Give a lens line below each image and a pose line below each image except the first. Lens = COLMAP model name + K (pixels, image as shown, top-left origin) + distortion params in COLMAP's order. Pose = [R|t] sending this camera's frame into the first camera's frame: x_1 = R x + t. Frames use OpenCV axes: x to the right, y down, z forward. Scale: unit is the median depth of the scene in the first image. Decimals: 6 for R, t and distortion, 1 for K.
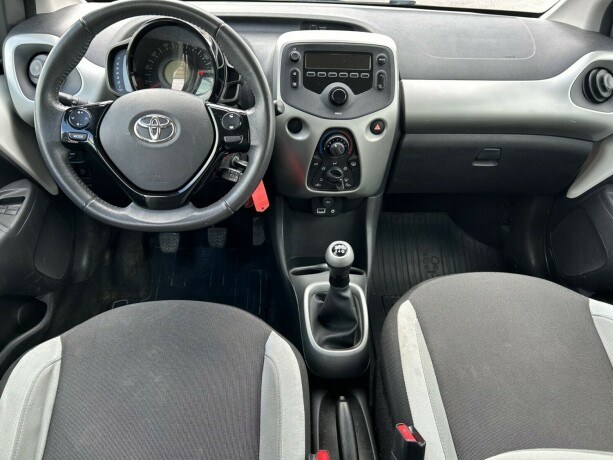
lens RADIAL K [[470.3, 0, 306.5], [0, 470.3, 232.5], [0, 0, 1]] dist [0.042880, -0.040629]
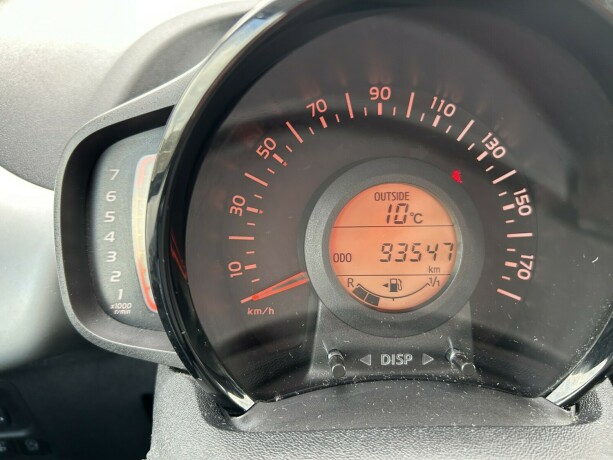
lens RADIAL K [[470.3, 0, 306.8], [0, 470.3, 228.5], [0, 0, 1]] dist [0.042880, -0.040629]
pose [[0.998471, -0.031530, -0.045396, -0.355598], [0.030002, 0.998973, -0.033961, -0.398891], [0.046420, 0.032547, 0.998392, 0.940896]]
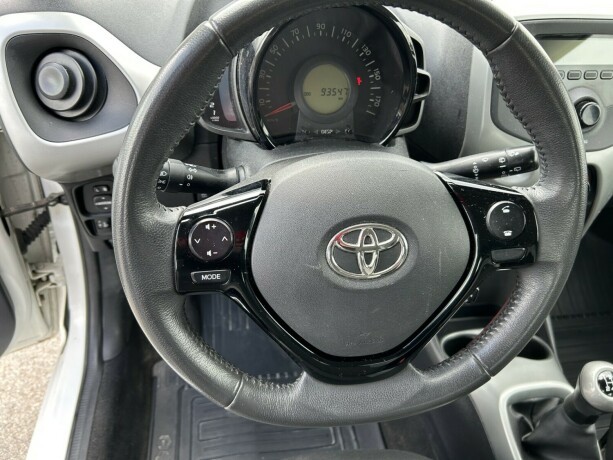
lens RADIAL K [[470.3, 0, 300.9], [0, 470.3, 223.4], [0, 0, 1]] dist [0.042880, -0.040629]
pose [[0.995414, -0.053736, 0.079143, -0.417542], [0.039833, 0.985015, 0.167804, -0.326143], [-0.086975, -0.163882, 0.982638, 0.522951]]
